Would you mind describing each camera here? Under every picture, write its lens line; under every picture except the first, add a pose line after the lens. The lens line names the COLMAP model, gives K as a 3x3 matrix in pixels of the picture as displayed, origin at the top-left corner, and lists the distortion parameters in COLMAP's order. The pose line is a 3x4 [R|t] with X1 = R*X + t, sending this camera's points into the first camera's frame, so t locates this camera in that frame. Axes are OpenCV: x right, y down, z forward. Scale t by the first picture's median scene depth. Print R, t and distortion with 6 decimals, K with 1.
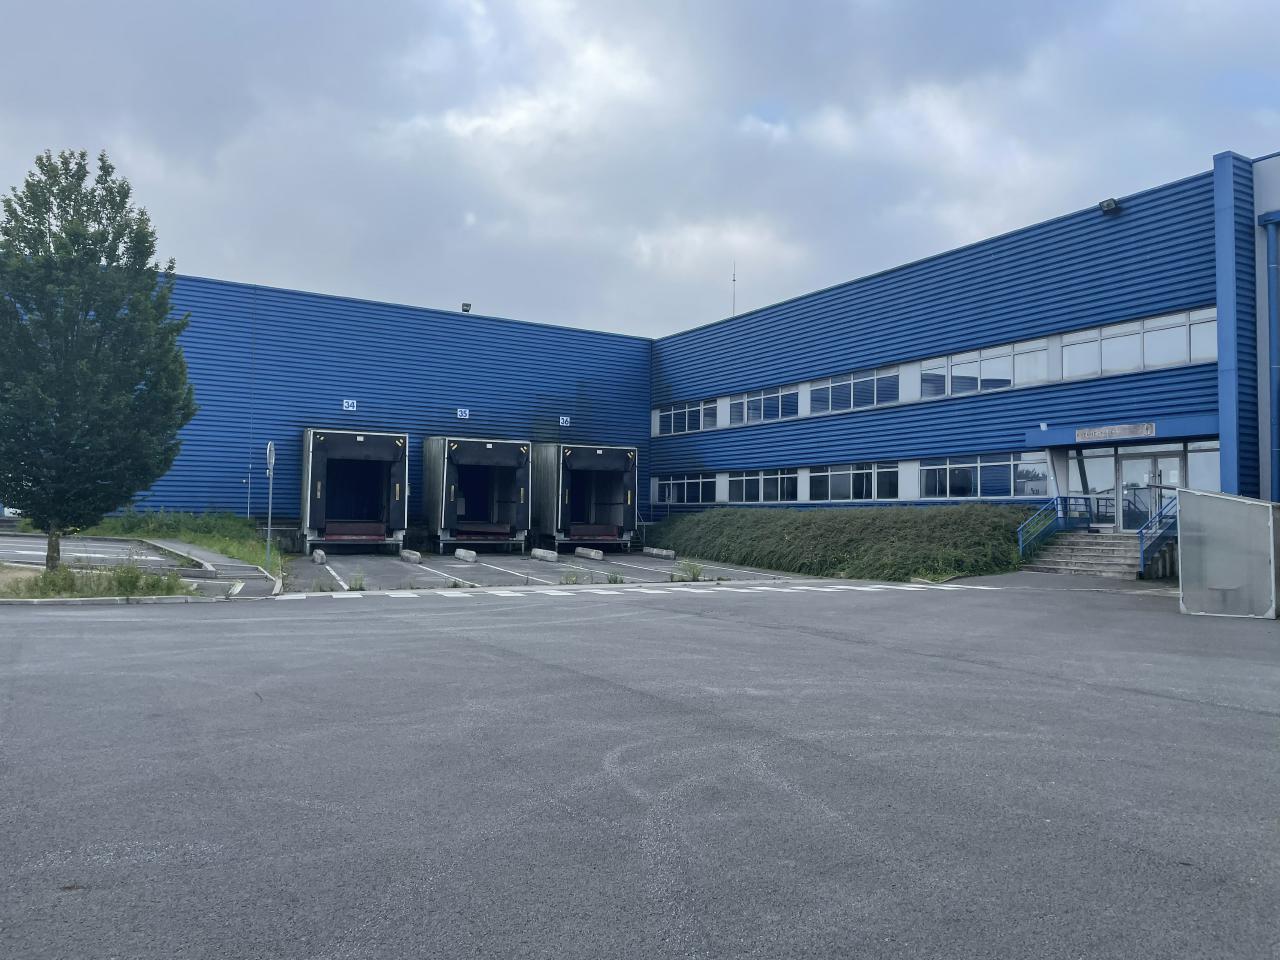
lens RADIAL K [[949.5, 0, 640.0], [0, 949.5, 480.0], [0, 0, 1]] dist [-0.002180, -0.001161]
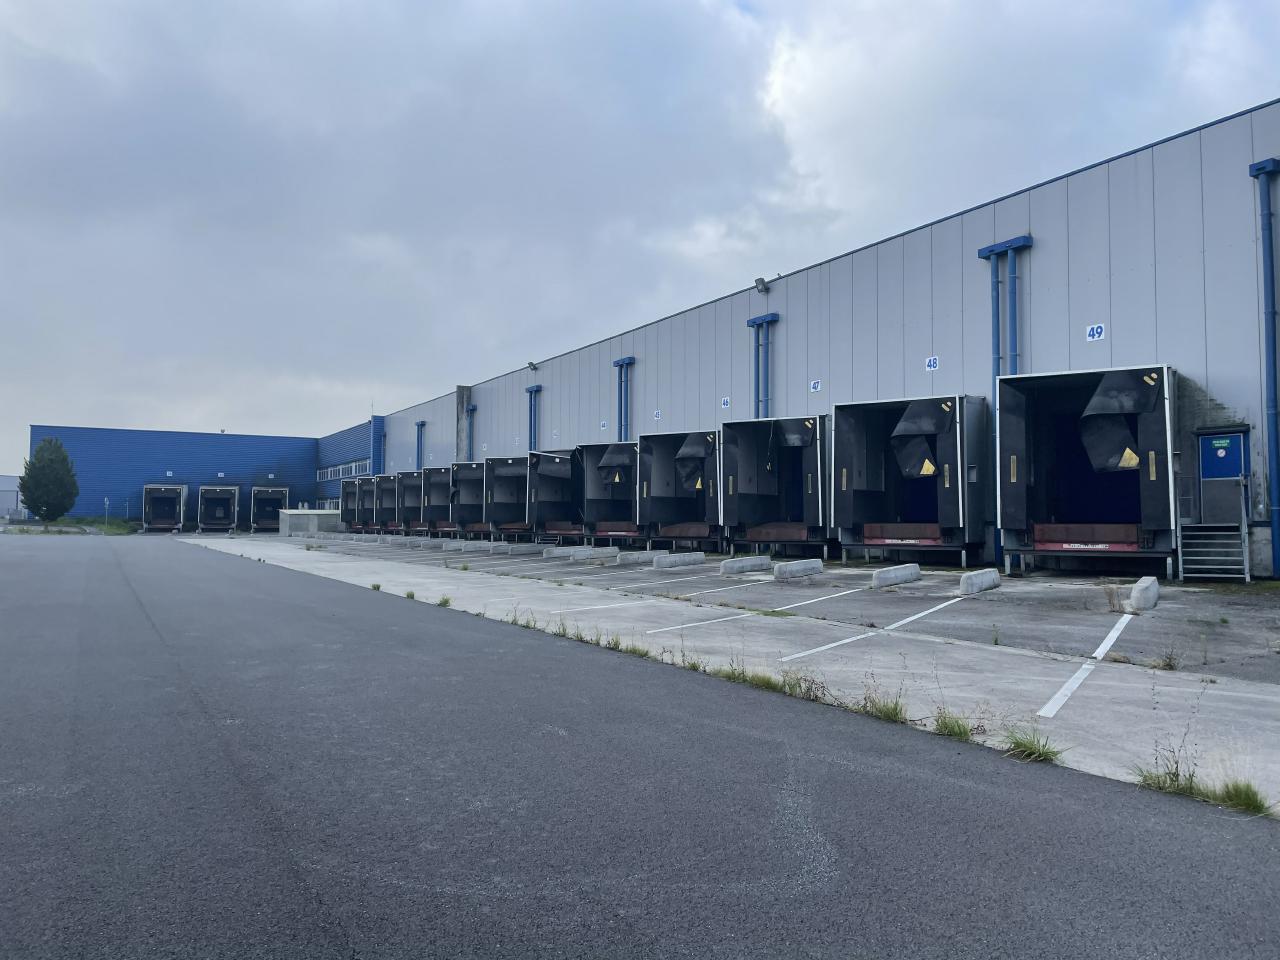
lens RADIAL K [[949.5, 0, 640.0], [0, 949.5, 480.0], [0, 0, 1]] dist [-0.002180, -0.001161]
pose [[0.999628, -0.014300, -0.023203, 1.116197], [0.014320, 0.999897, 0.000661, -0.052166], [0.023191, -0.000993, 0.999731, -1.663524]]
